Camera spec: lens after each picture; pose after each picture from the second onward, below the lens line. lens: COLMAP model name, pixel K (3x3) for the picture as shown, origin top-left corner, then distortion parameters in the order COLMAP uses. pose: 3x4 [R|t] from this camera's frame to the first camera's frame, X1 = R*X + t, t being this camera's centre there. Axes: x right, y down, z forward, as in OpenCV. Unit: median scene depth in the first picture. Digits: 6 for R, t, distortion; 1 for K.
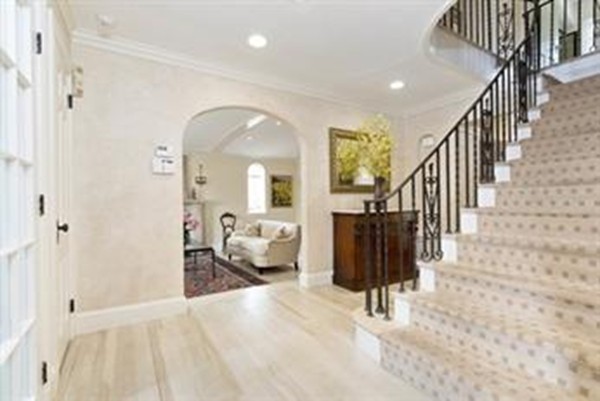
lens RADIAL K [[281.2, 0, 298.9], [0, 281.2, 200.8], [0, 0, 1]] dist [-0.000706, -0.000081]
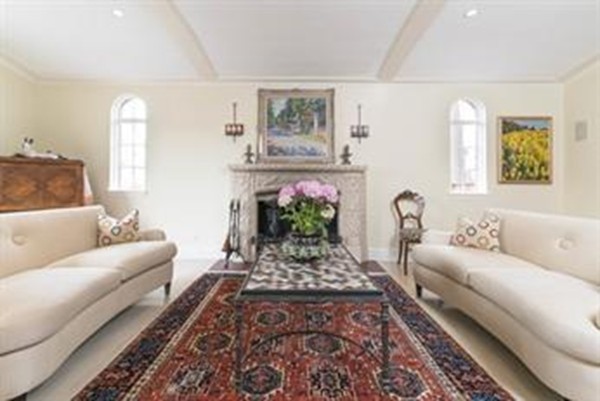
lens RADIAL K [[281.2, 0, 293.5], [0, 281.2, 183.6], [0, 0, 1]] dist [-0.000706, -0.000081]
pose [[0.839944, 0.016341, -0.542427, -0.147330], [-0.016086, 0.999857, 0.005212, 0.029126], [0.542435, 0.004348, 0.840087, 0.440917]]
